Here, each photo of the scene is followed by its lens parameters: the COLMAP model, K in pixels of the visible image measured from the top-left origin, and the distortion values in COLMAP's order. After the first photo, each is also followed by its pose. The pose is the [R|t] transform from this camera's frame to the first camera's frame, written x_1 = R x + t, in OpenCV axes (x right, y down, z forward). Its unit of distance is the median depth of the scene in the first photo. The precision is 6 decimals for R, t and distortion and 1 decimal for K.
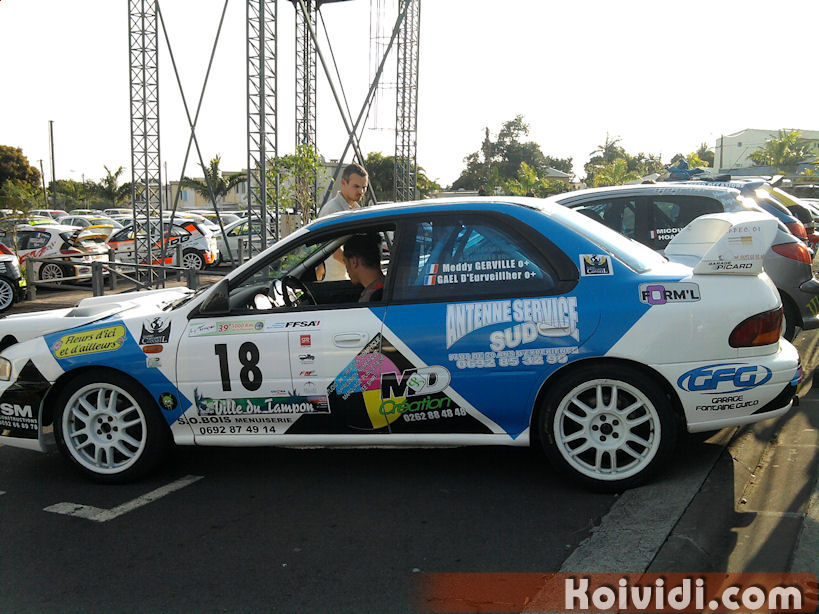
lens RADIAL K [[851.5, 0, 413.5], [0, 851.5, 325.0], [0, 0, 1]] dist [0.119305, -0.300836]
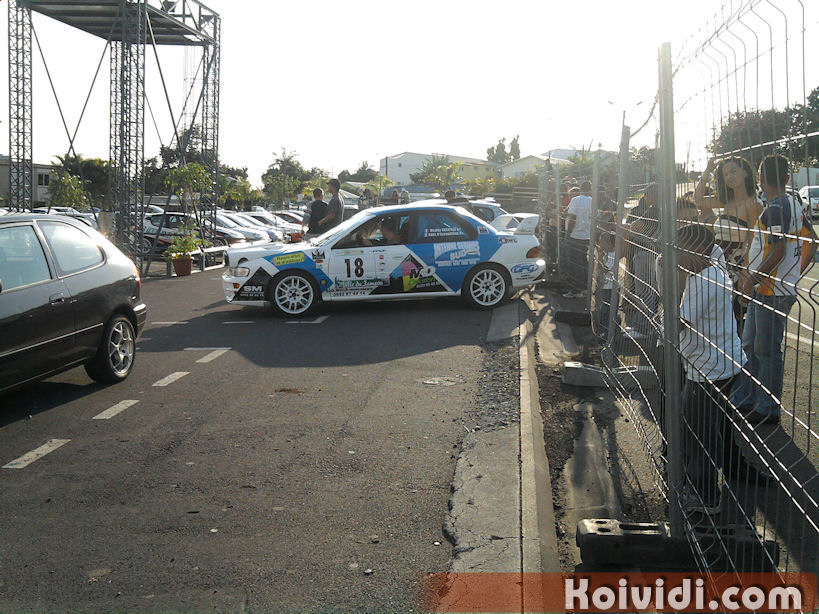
lens RADIAL K [[851.5, 0, 413.5], [0, 851.5, 325.0], [0, 0, 1]] dist [0.119305, -0.300836]
pose [[0.925606, -0.020659, 0.377923, -1.049355], [0.024547, 0.999684, -0.005473, 0.248045], [-0.377691, 0.014343, 0.925821, -1.495549]]
